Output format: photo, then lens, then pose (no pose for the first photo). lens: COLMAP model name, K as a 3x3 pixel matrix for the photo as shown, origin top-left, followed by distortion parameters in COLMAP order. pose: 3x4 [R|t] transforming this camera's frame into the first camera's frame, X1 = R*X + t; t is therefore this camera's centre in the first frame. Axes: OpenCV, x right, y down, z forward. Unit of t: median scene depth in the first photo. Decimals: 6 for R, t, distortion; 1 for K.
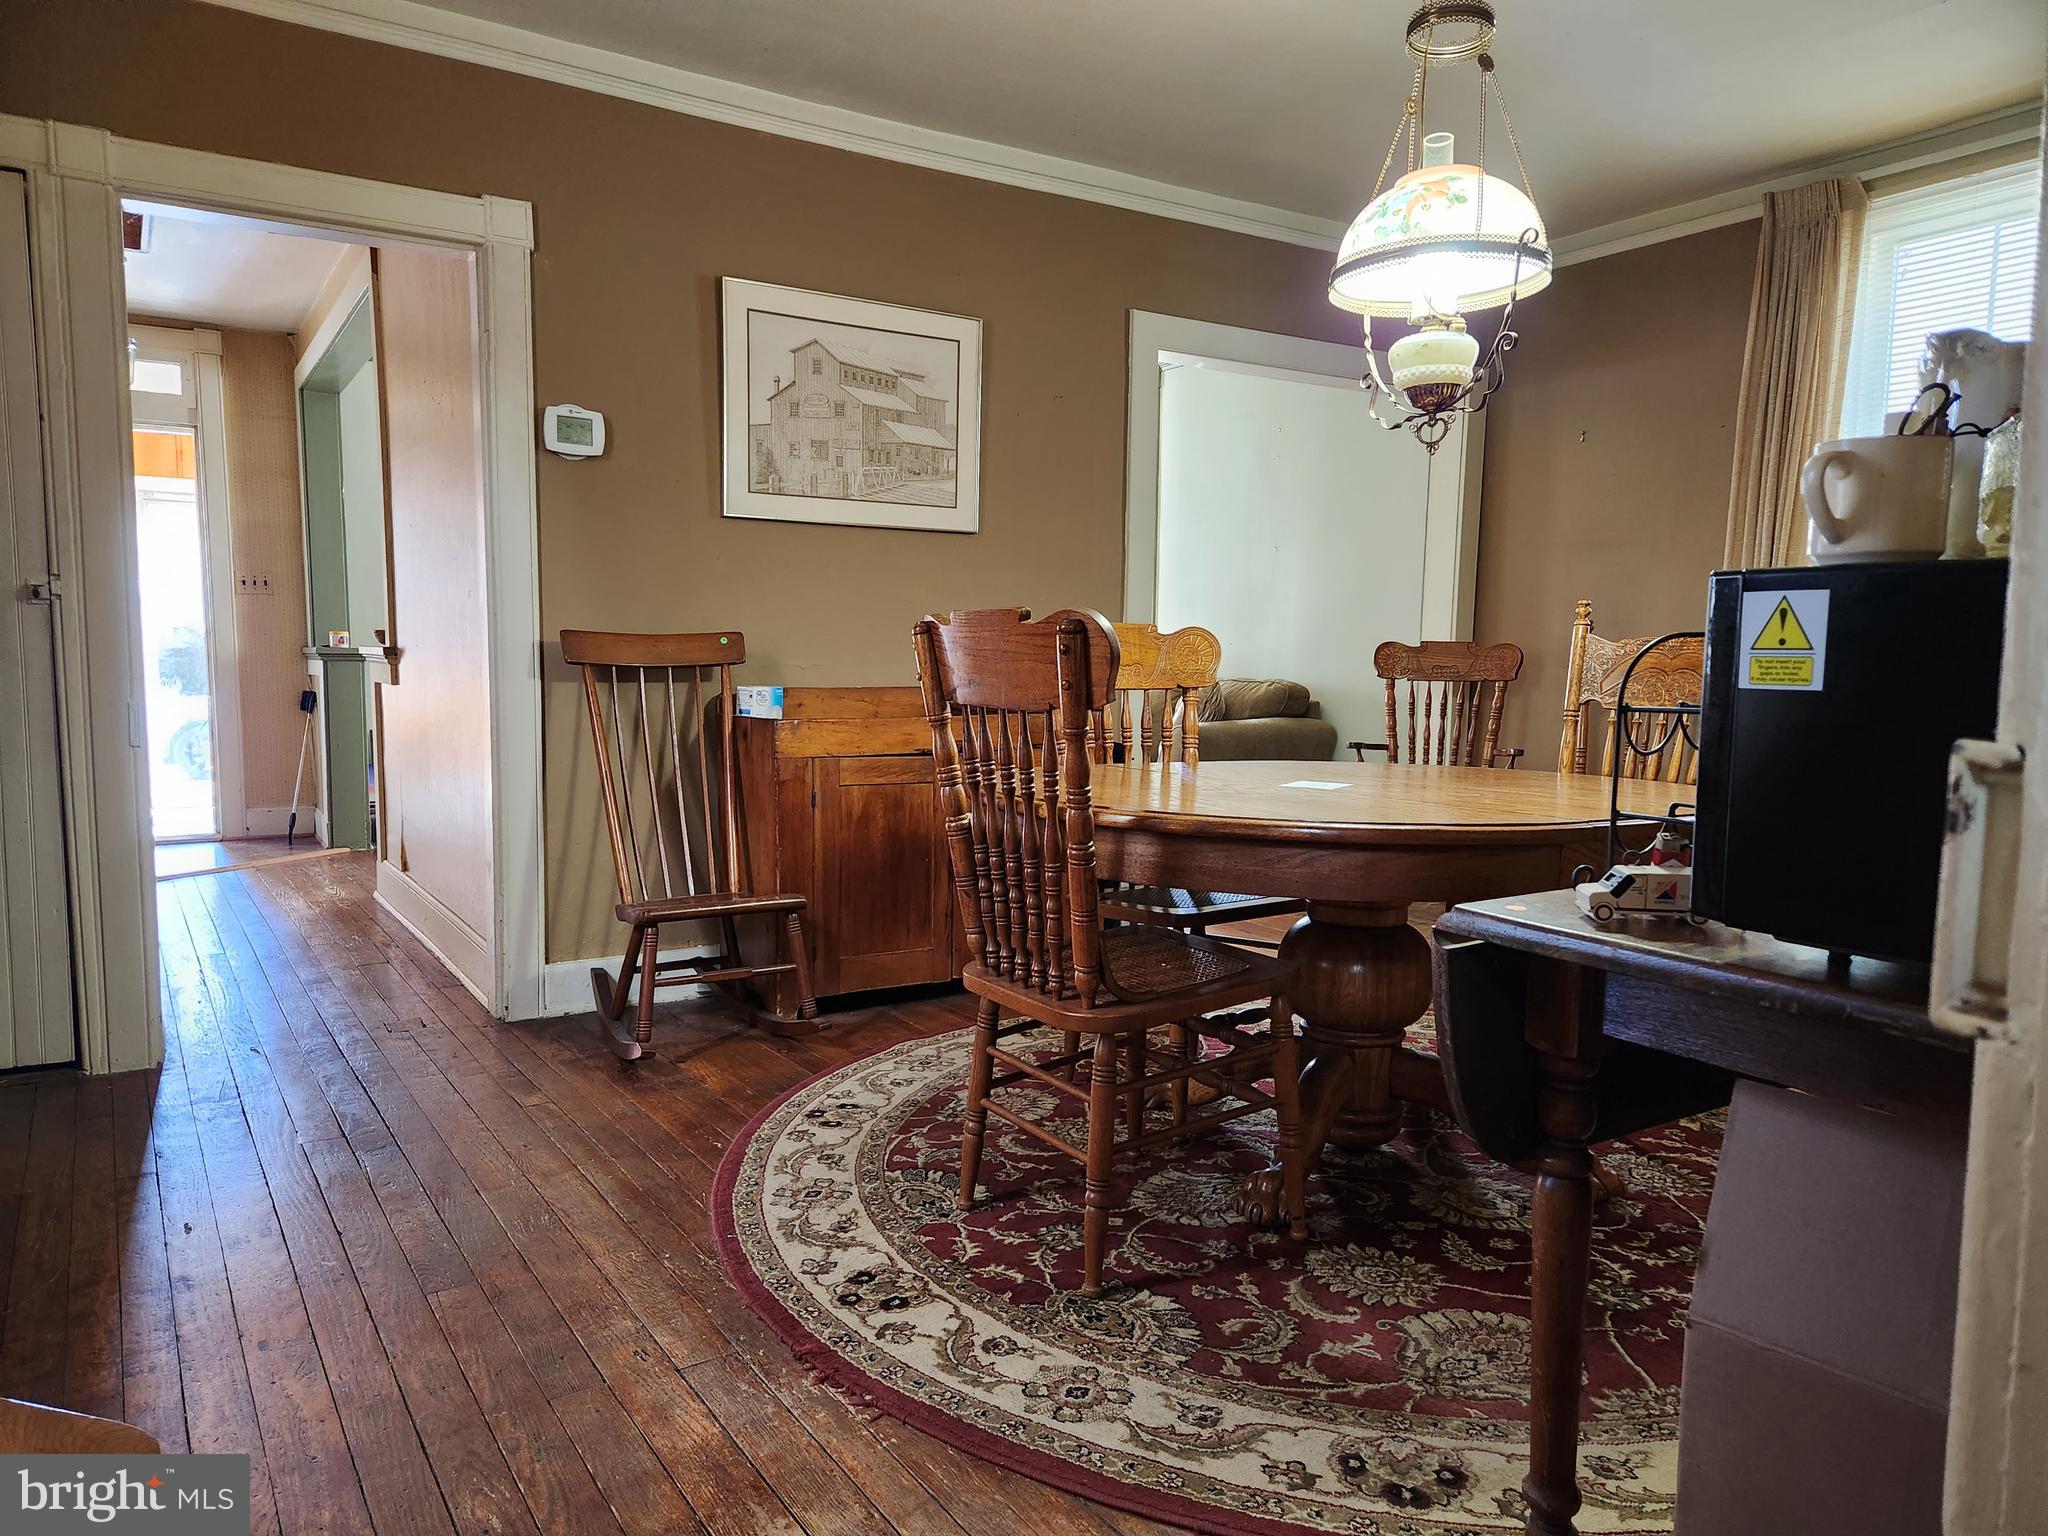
lens RADIAL K [[1365.1, 0, 1024.1], [0, 1365.1, 758.7], [0, 0, 1]] dist [0.059242, -0.047772]
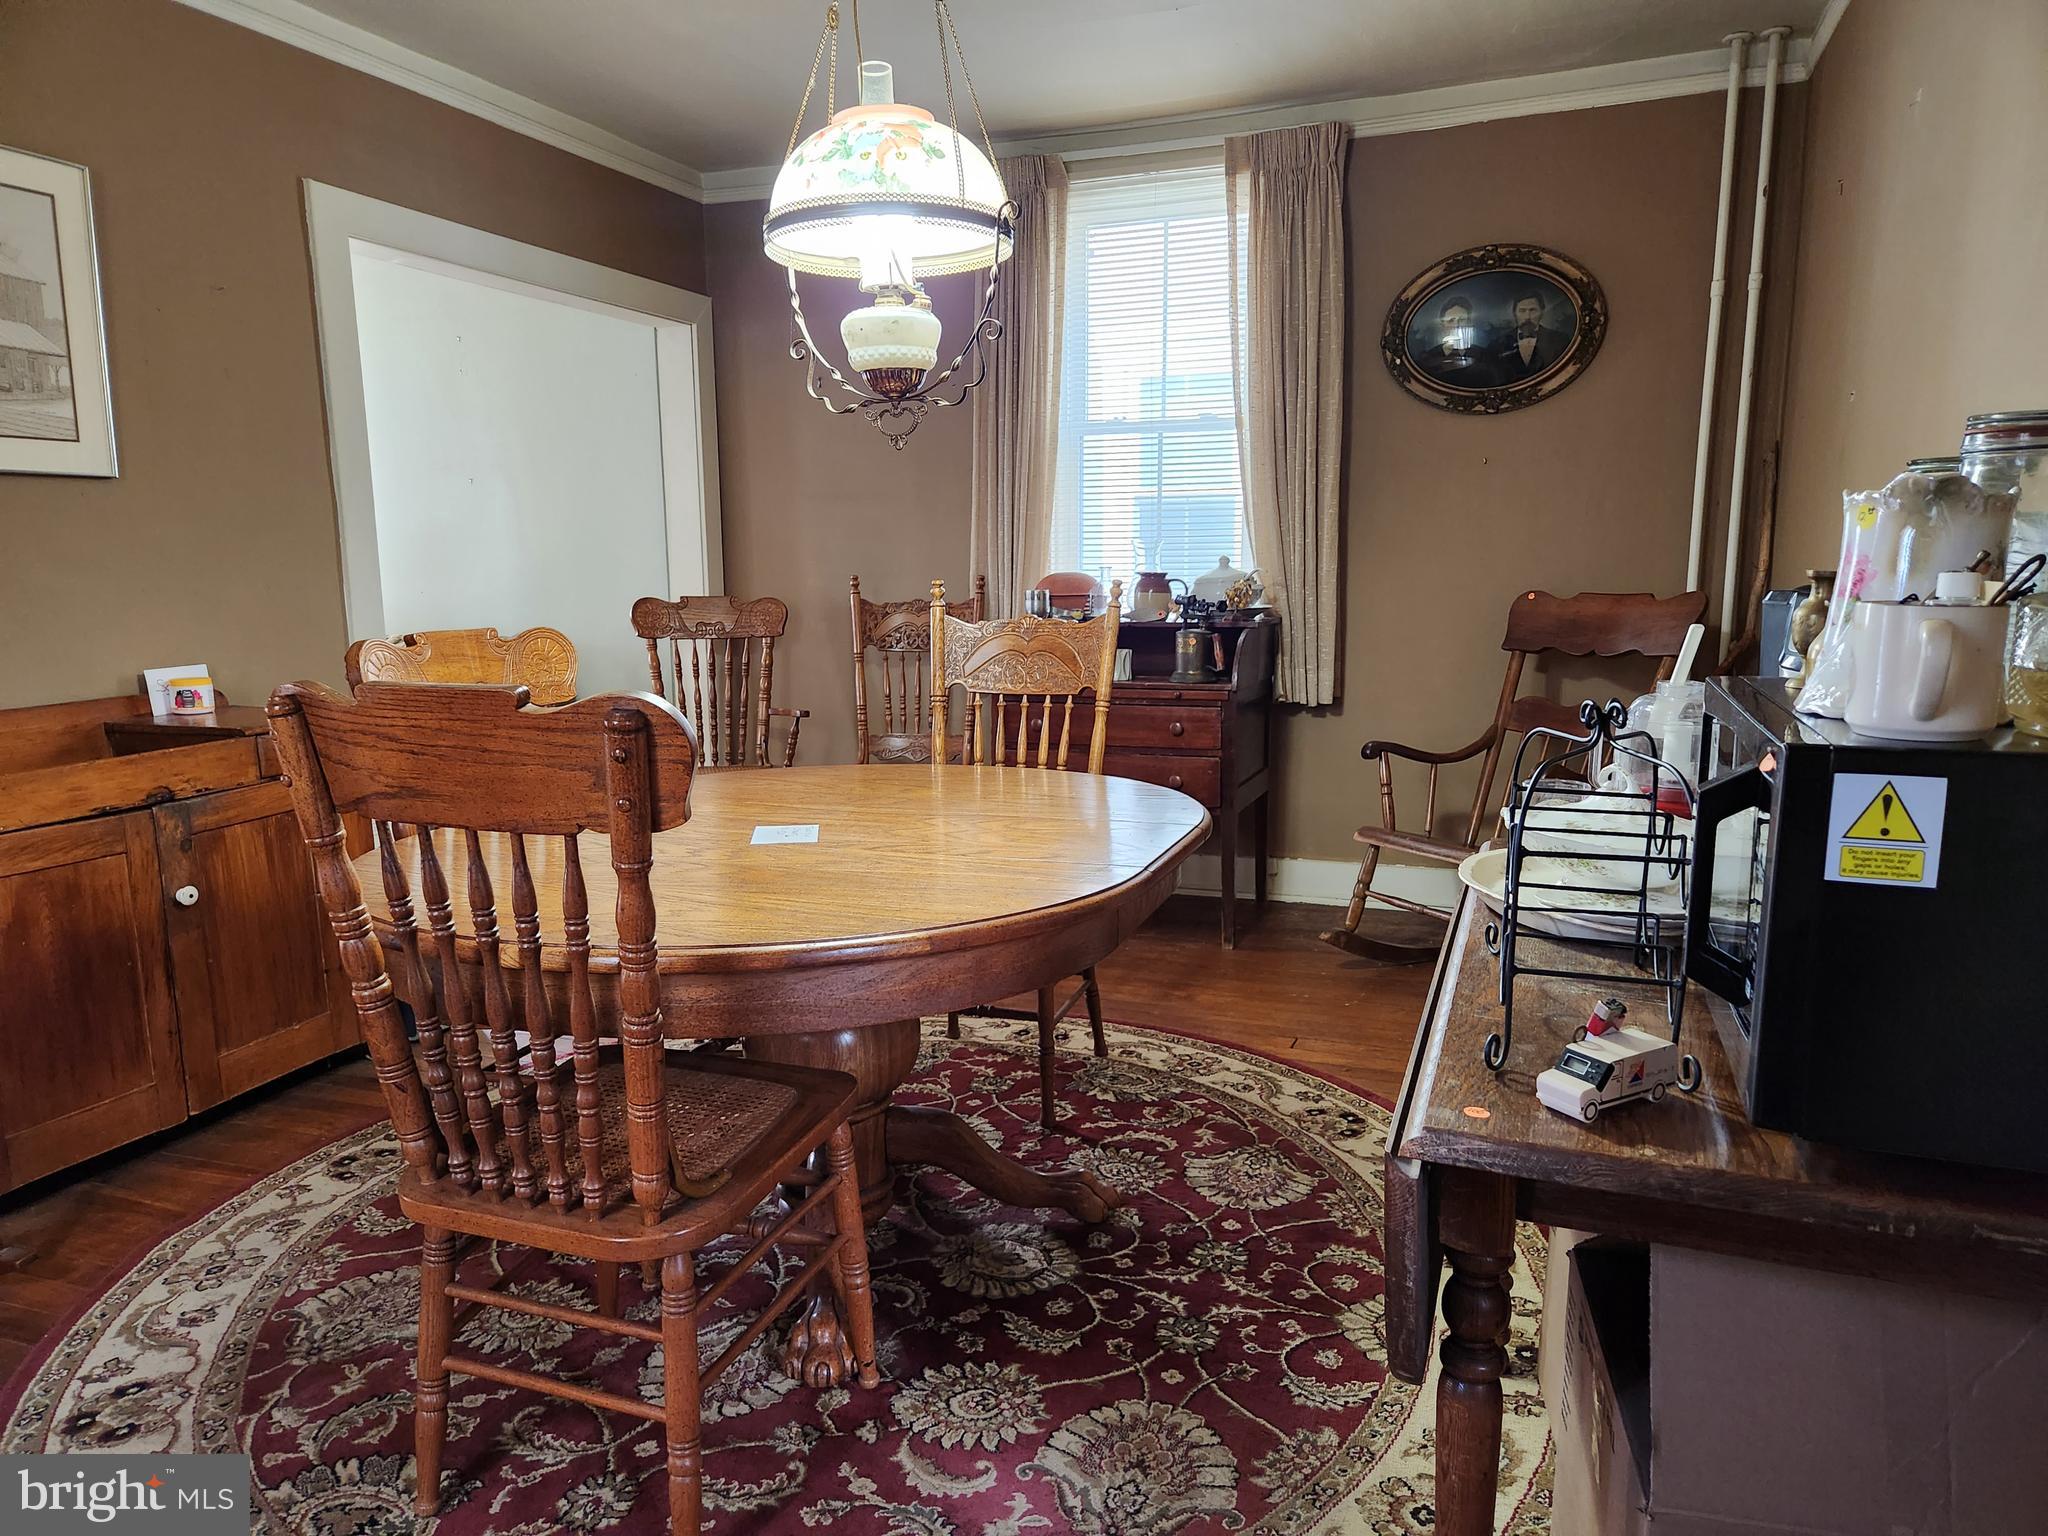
lens RADIAL K [[1365.1, 0, 1035.7], [0, 1365.1, 772.9], [0, 0, 1]] dist [0.059242, -0.047772]
pose [[0.802064, -0.111305, 0.586774, -0.162791], [0.064543, 0.992880, 0.100115, -0.098447], [-0.593740, -0.042426, 0.803538, 0.243832]]
